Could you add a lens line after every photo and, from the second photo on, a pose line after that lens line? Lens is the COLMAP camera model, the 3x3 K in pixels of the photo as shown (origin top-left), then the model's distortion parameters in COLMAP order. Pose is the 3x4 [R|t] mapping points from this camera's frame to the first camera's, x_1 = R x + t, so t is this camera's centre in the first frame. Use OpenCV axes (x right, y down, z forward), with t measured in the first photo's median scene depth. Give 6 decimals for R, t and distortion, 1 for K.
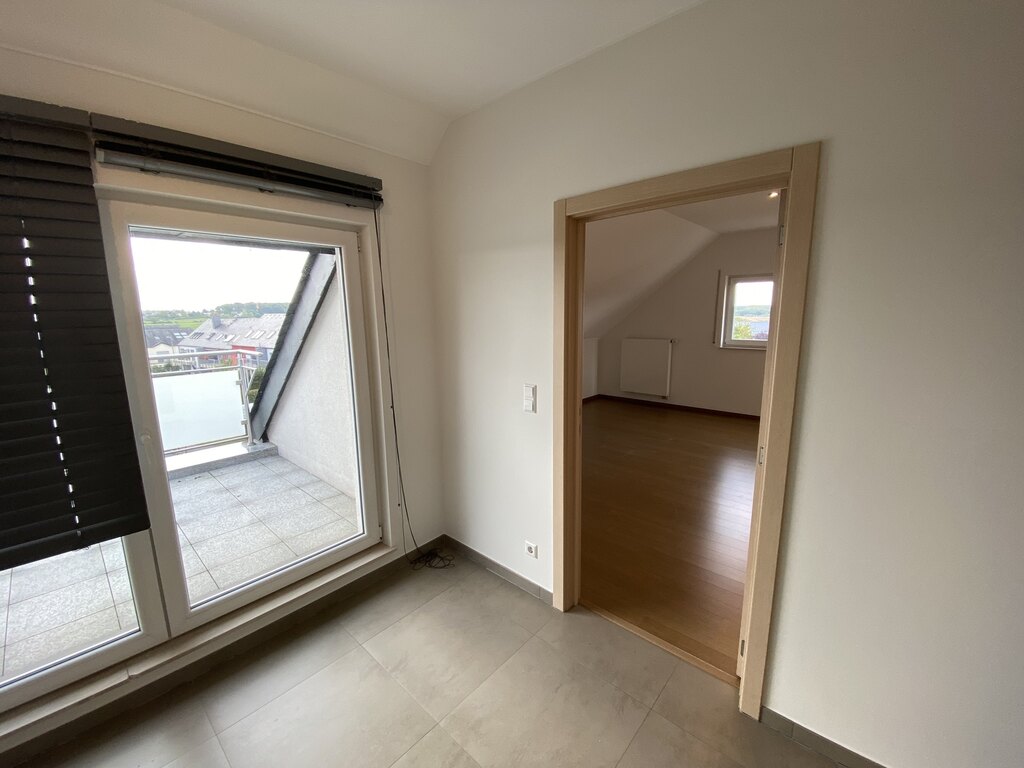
lens RADIAL K [[412.0, 0, 514.9], [0, 412.0, 386.2], [0, 0, 1]] dist [0.014924, -0.016078]
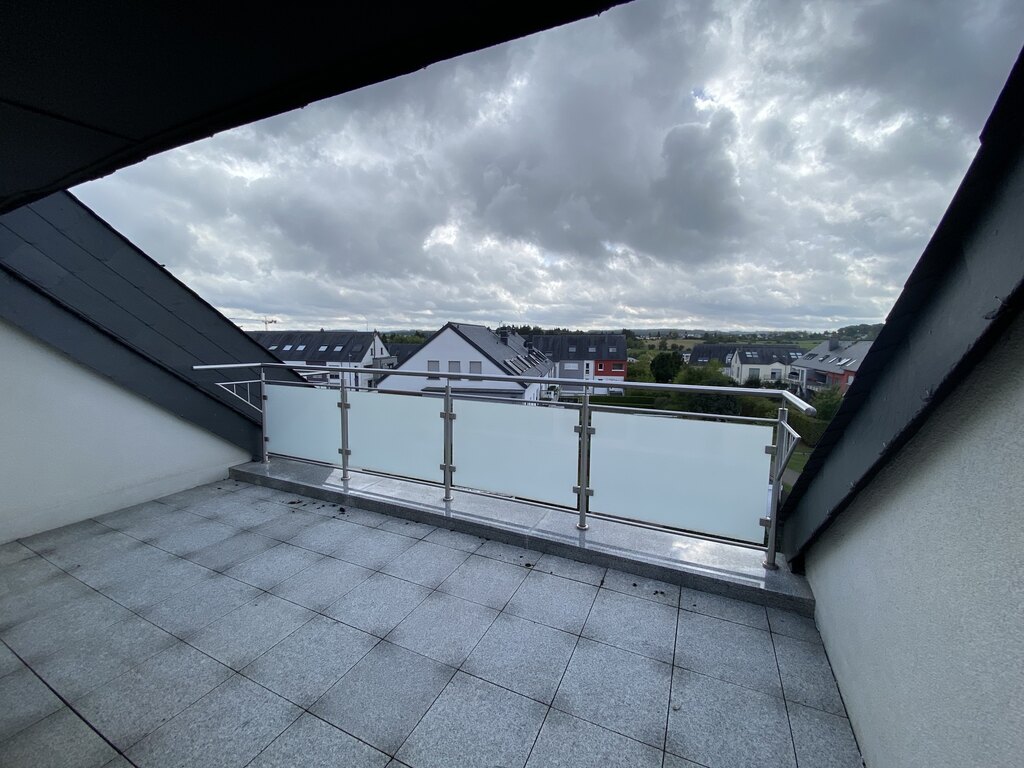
lens RADIAL K [[412.0, 0, 510.9], [0, 412.0, 381.2], [0, 0, 1]] dist [0.015019, -0.015373]
pose [[0.281027, 0.121910, -0.951925, -0.190109], [-0.182092, 0.980654, 0.071832, -0.053901], [0.942266, 0.153151, 0.297790, 0.369237]]
